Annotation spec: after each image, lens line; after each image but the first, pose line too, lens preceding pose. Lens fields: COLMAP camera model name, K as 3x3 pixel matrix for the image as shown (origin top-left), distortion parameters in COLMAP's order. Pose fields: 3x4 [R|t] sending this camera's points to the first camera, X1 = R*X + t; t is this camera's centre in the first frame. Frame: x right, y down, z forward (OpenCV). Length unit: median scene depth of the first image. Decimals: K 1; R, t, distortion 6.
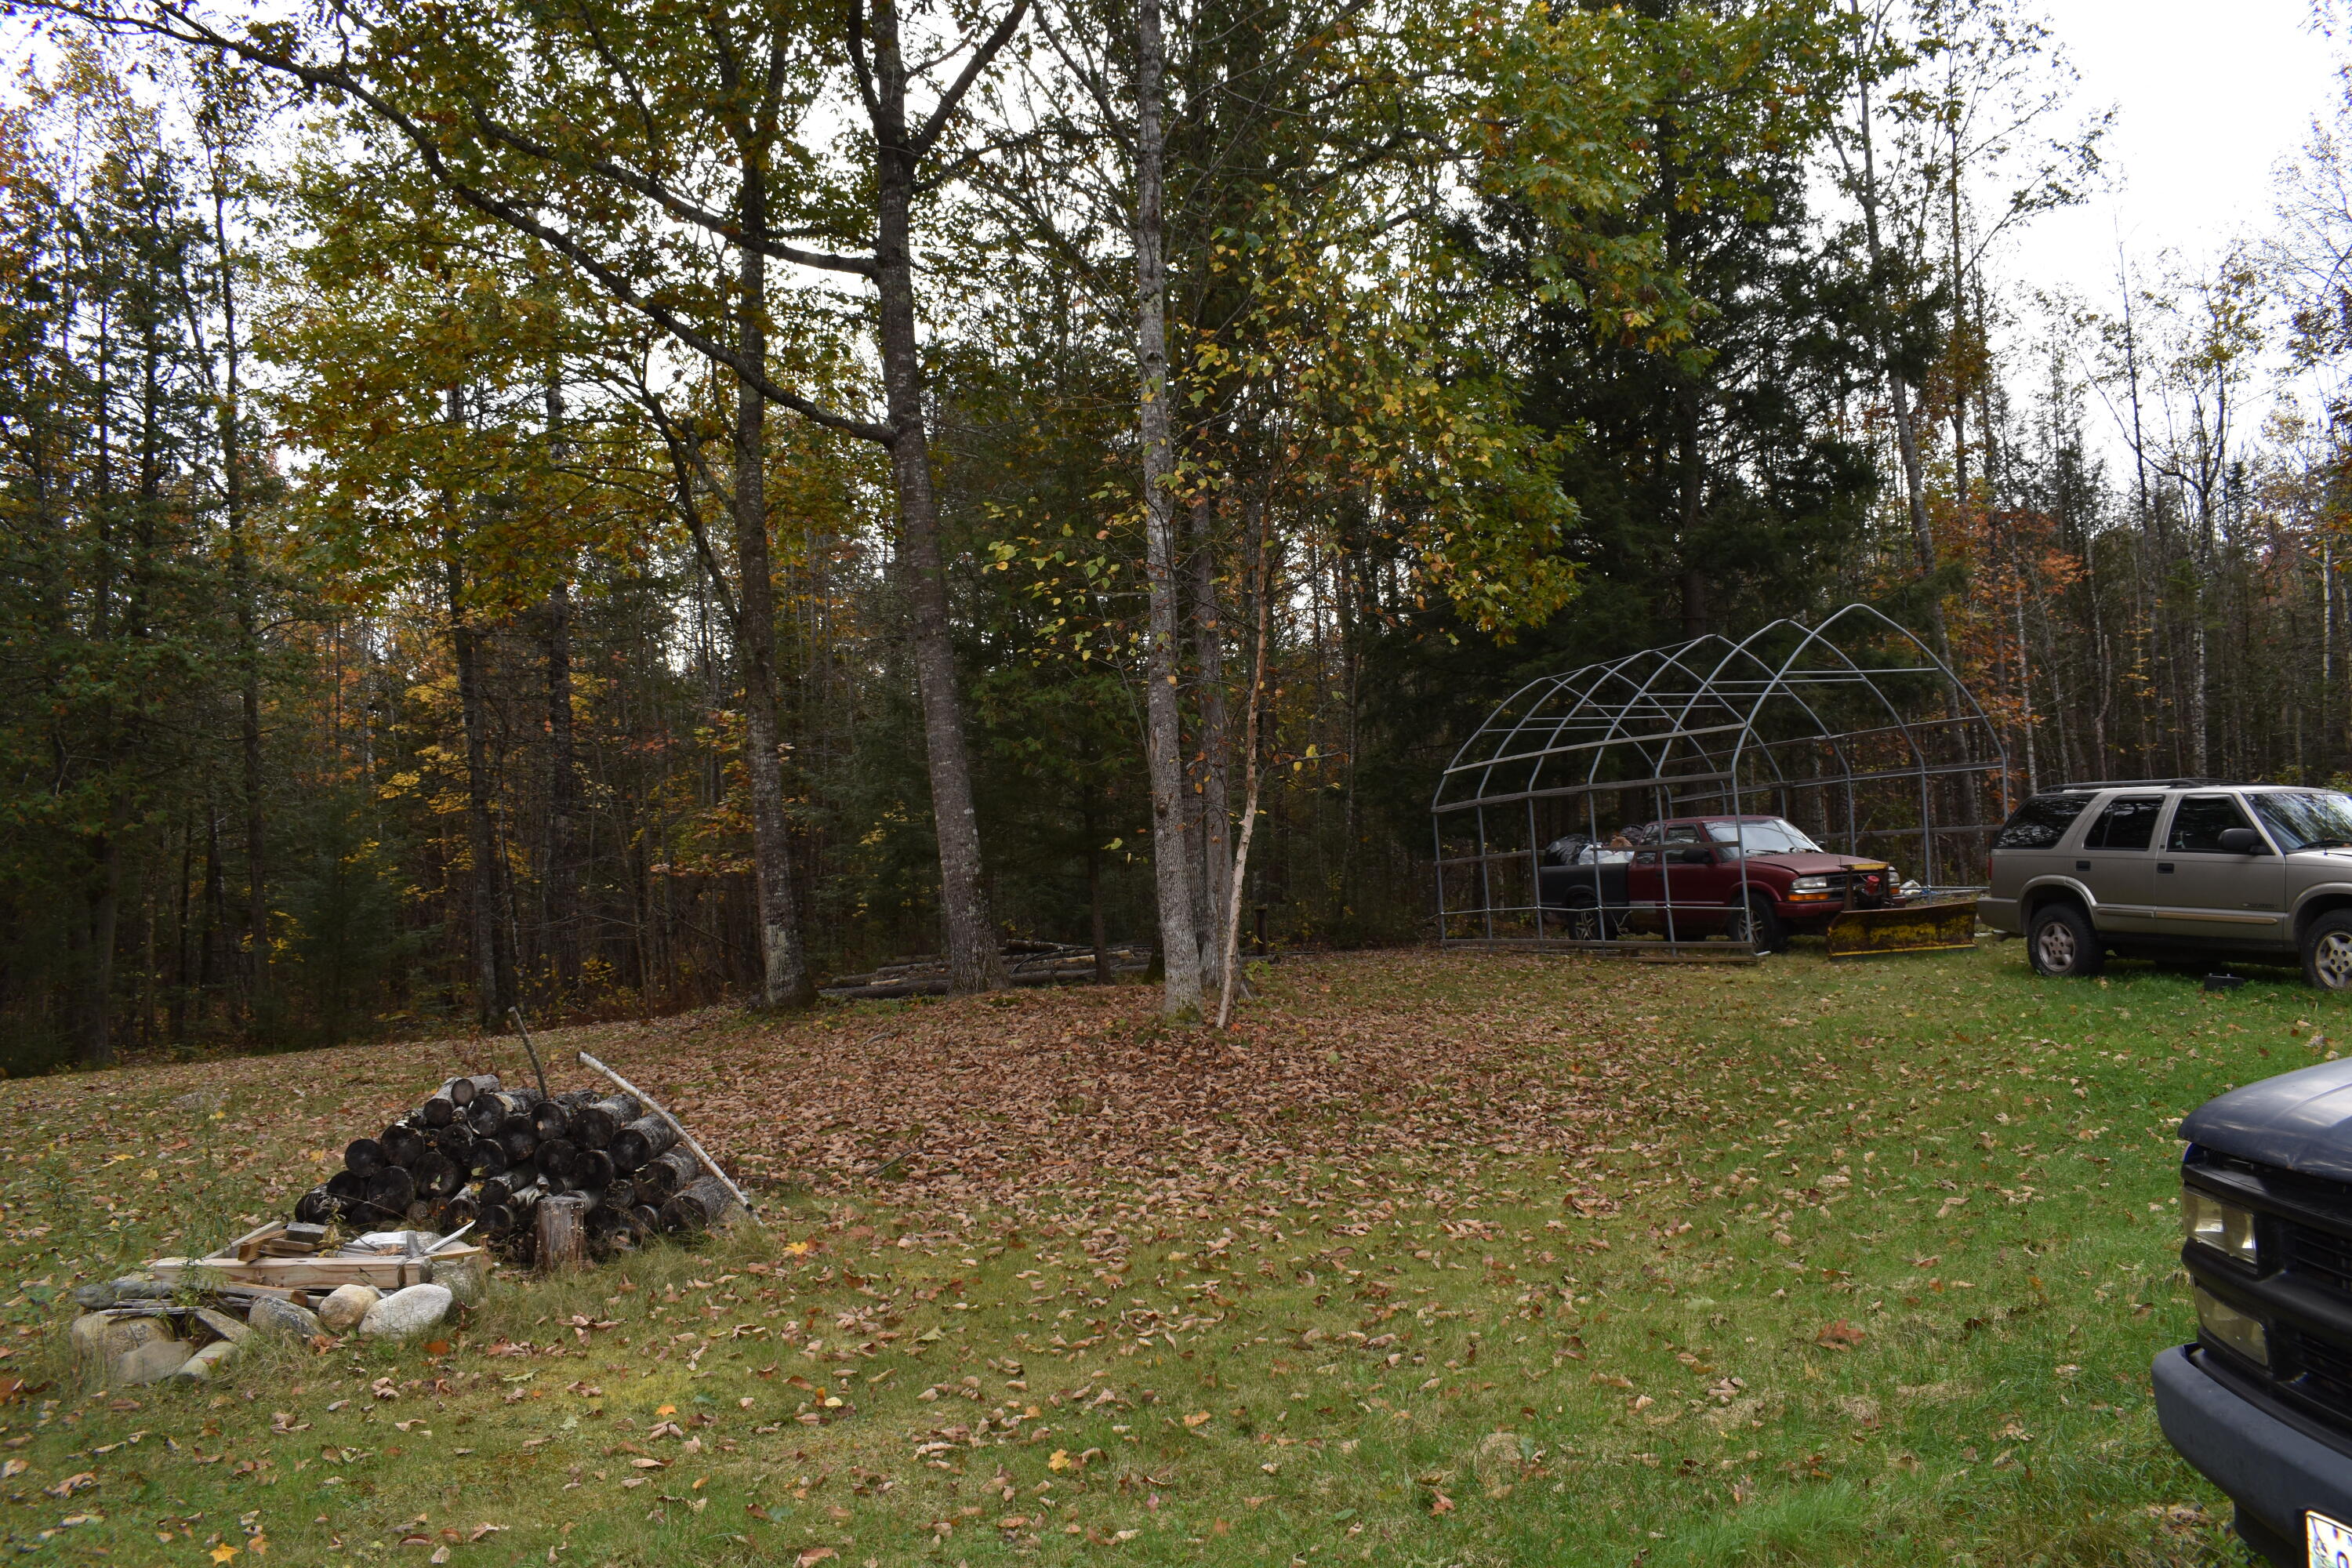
lens RADIAL K [[1829.0, 0, 1176.0], [0, 1829.0, 784.0], [0, 0, 1]] dist [-0.100791, 0.018685]
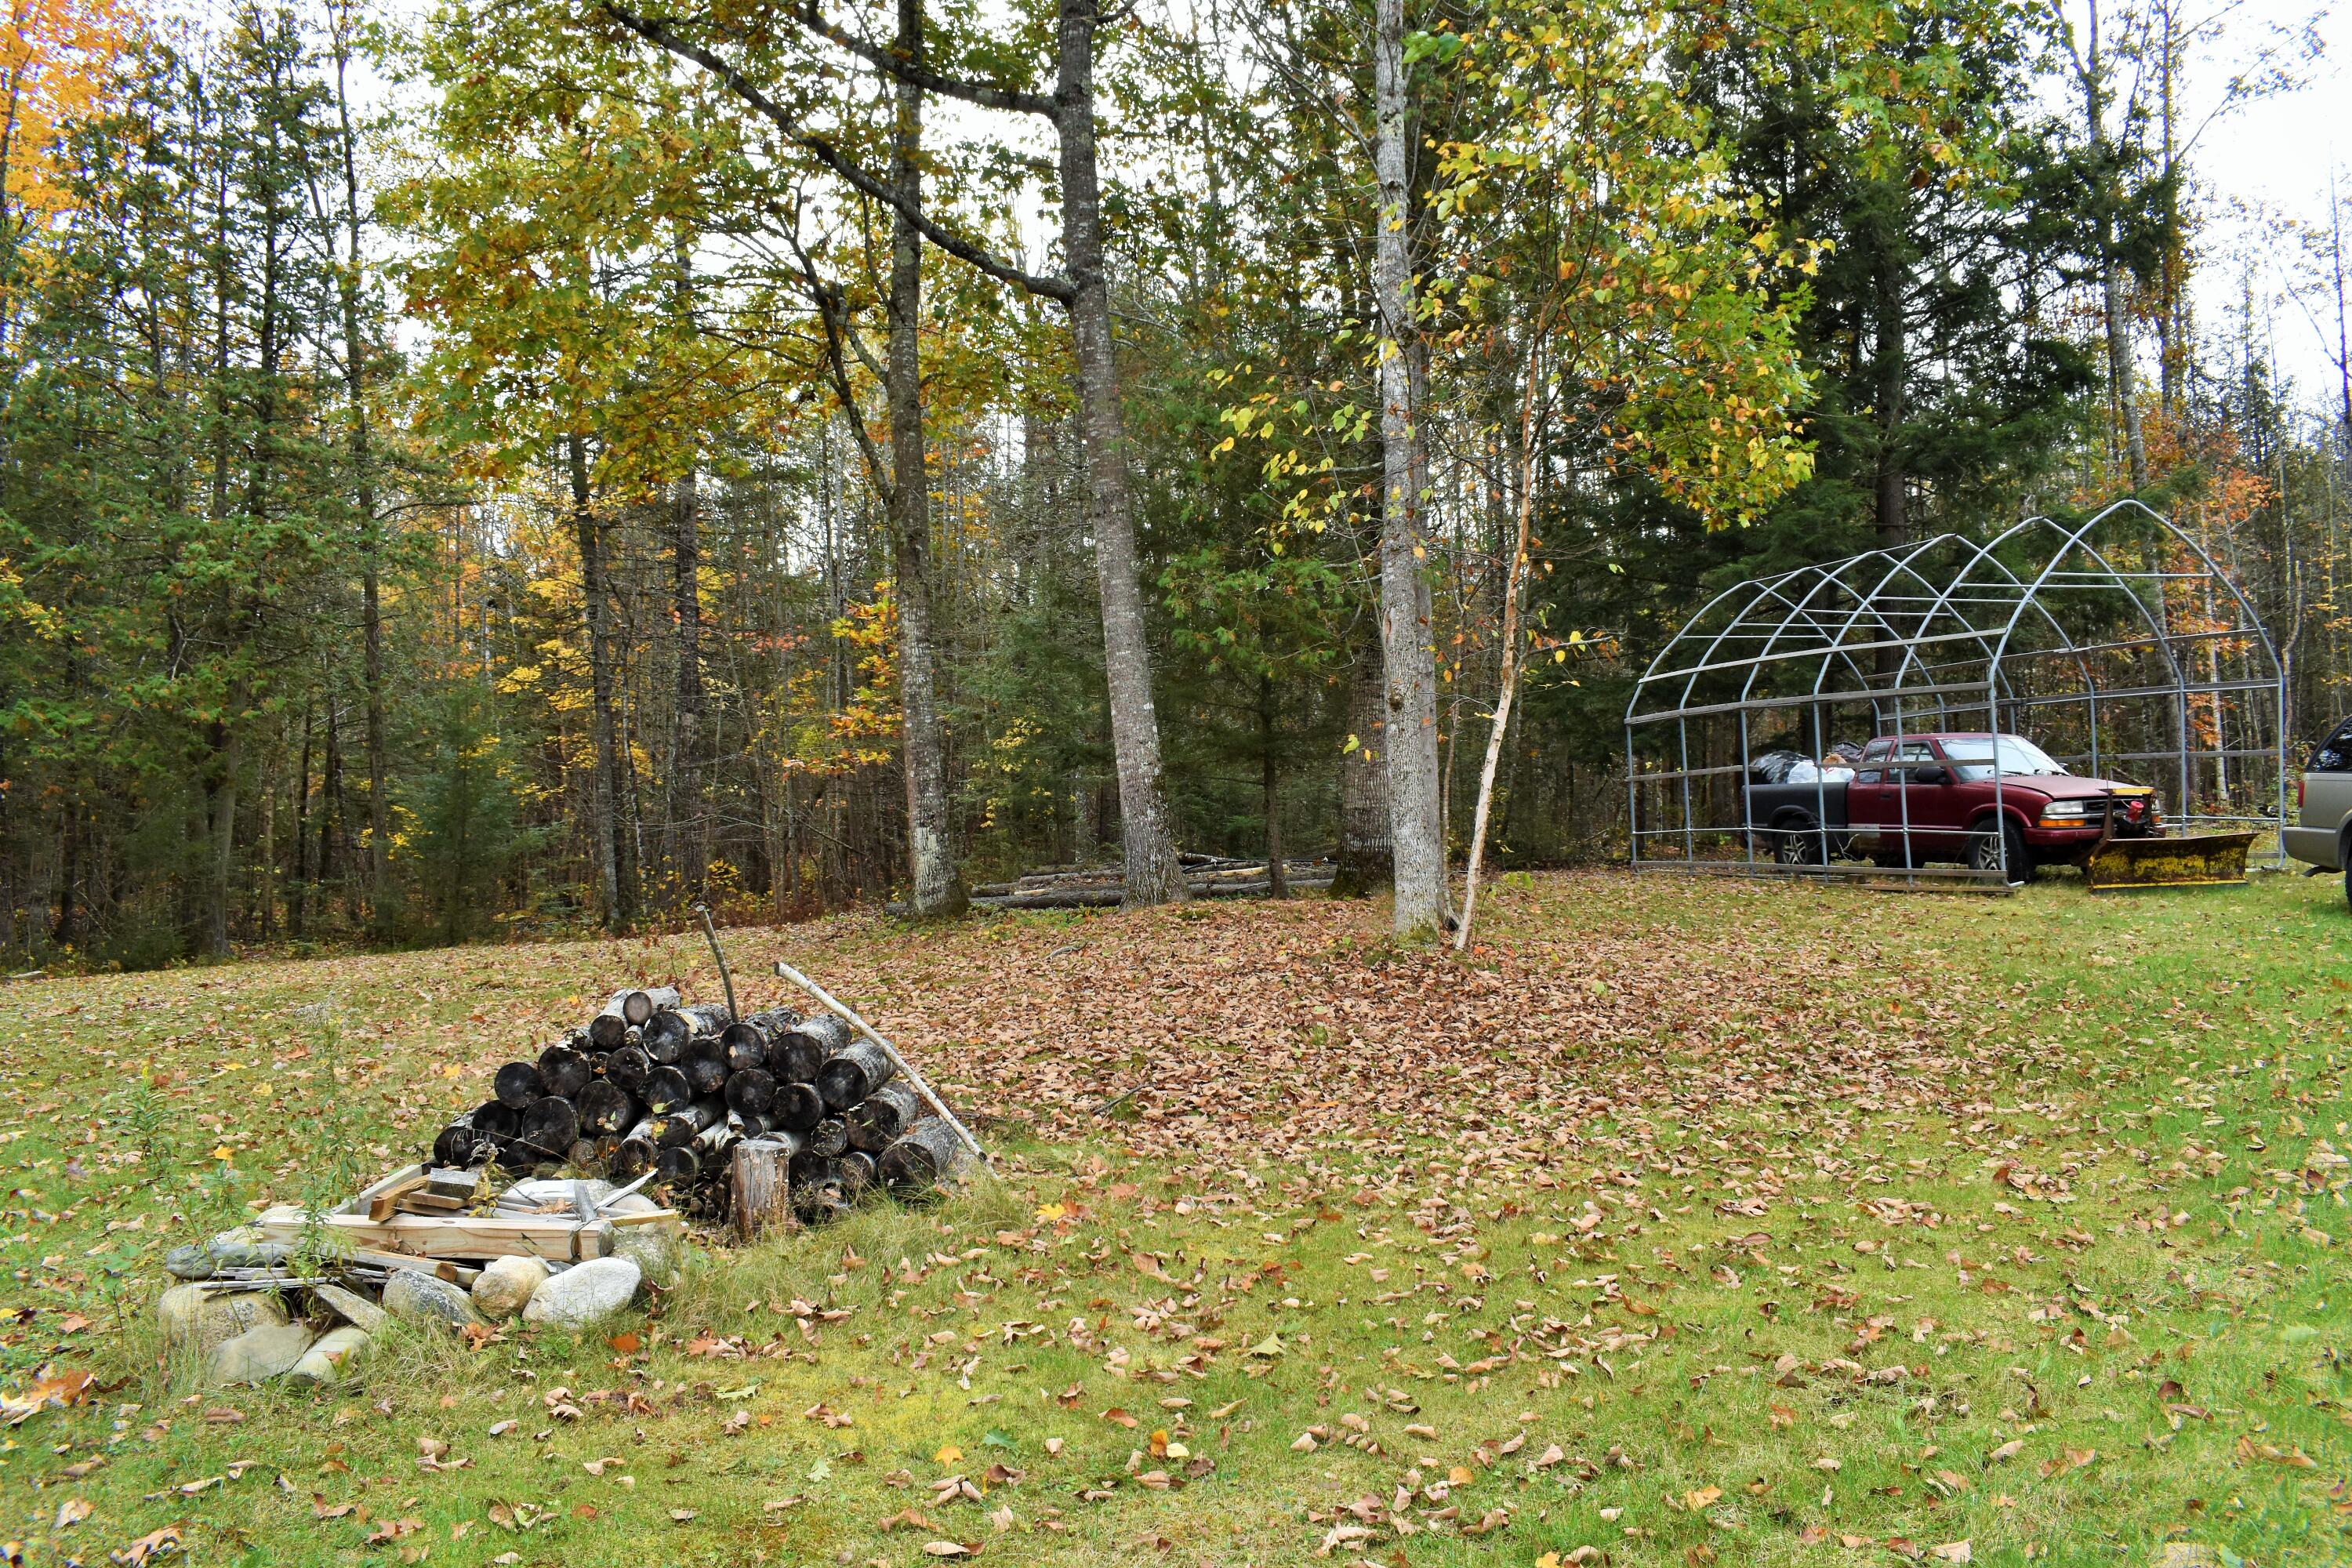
lens RADIAL K [[1829.0, 0, 1176.0], [0, 1829.0, 784.0], [0, 0, 1]] dist [-0.100791, 0.018685]
pose [[0.998237, 0.022562, -0.054907, -0.079216], [-0.020092, 0.998779, 0.045124, 0.019906], [0.055858, -0.043942, 0.997471, 0.141778]]
